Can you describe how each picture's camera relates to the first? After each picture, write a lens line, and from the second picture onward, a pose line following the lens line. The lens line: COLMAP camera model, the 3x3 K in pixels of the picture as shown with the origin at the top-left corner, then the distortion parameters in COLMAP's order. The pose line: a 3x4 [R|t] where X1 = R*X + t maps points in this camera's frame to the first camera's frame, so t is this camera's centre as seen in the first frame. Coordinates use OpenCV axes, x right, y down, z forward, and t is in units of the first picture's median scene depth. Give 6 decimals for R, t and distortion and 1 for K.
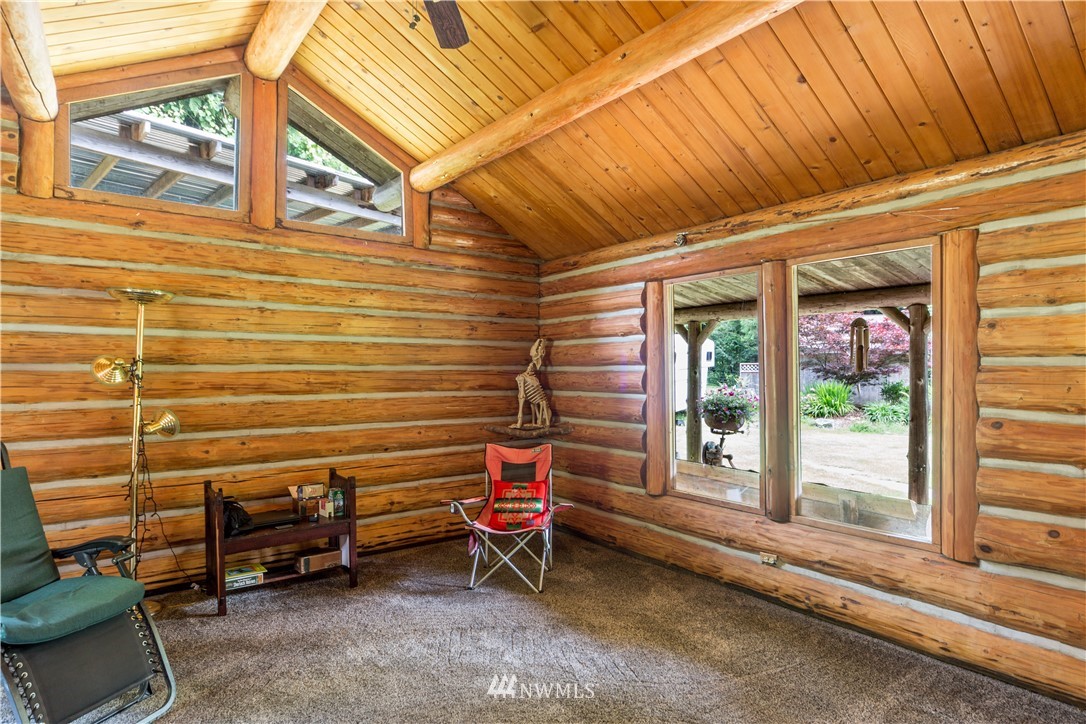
lens RADIAL K [[606.8, 0, 543.3], [0, 606.8, 375.4], [0, 0, 1]] dist [0.004689, -0.000486]
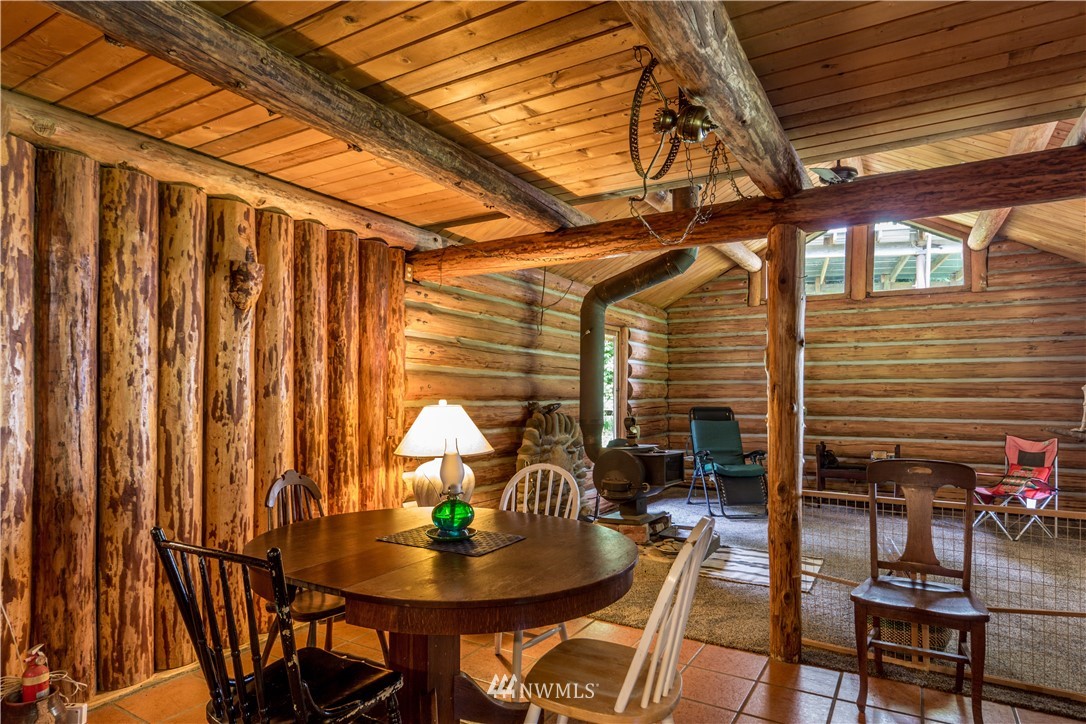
lens RADIAL K [[606.8, 0, 569.6], [0, 606.8, 392.8], [0, 0, 1]] dist [0.004689, -0.000486]
pose [[0.411747, -0.000033, -0.911298, 0.758049], [-0.010179, 0.999937, -0.004636, 0.036076], [0.911241, 0.011185, 0.411721, -0.440533]]
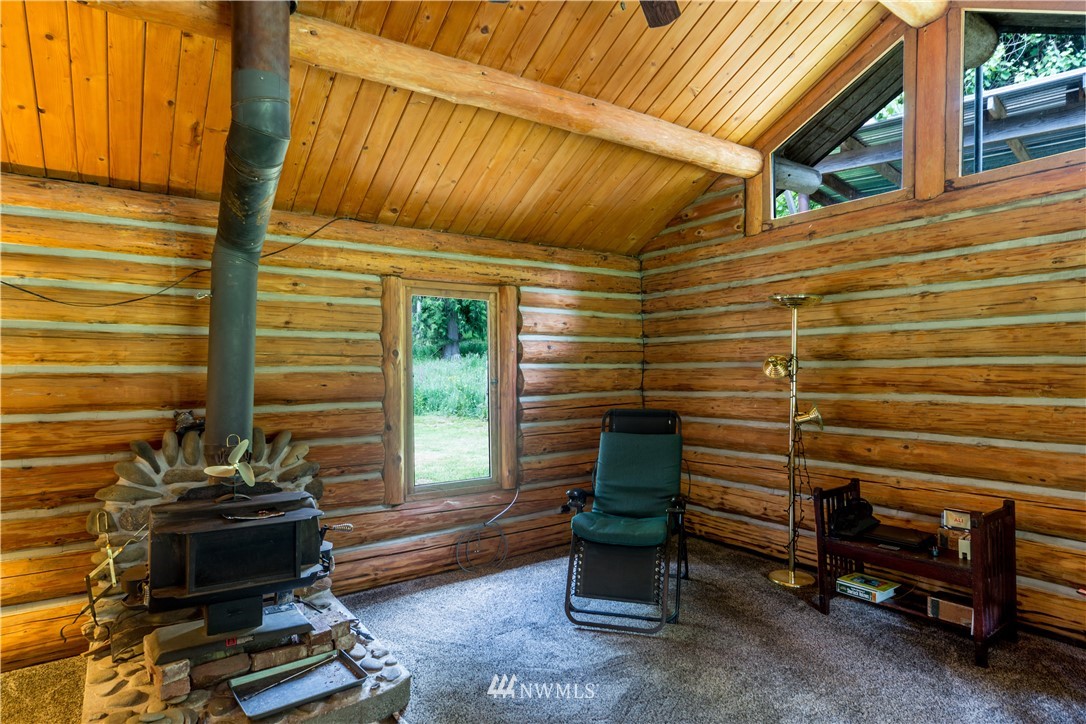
lens RADIAL K [[606.8, 0, 555.0], [0, 606.8, 363.6], [0, 0, 1]] dist [0.004689, -0.000486]
pose [[-0.008234, -0.008820, -0.999927, 0.392383], [0.002525, 0.999958, -0.008842, -0.004296], [0.999963, -0.002597, -0.008211, 0.475175]]
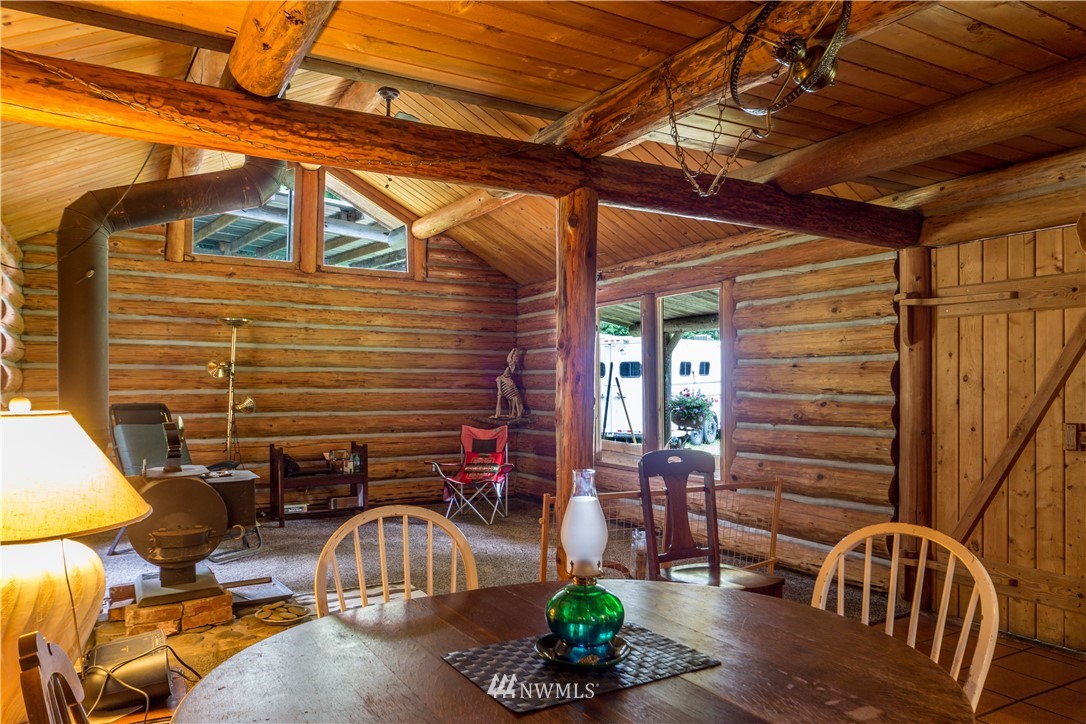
lens RADIAL K [[731.6, 0, 527.3], [0, 731.6, 381.9], [0, 0, 1]] dist [0.005368, 0.001124]
pose [[0.991794, 0.002802, -0.127817, 0.274763], [-0.004543, 0.999901, -0.013331, 0.037585], [0.127767, 0.013802, 0.991708, -0.646259]]
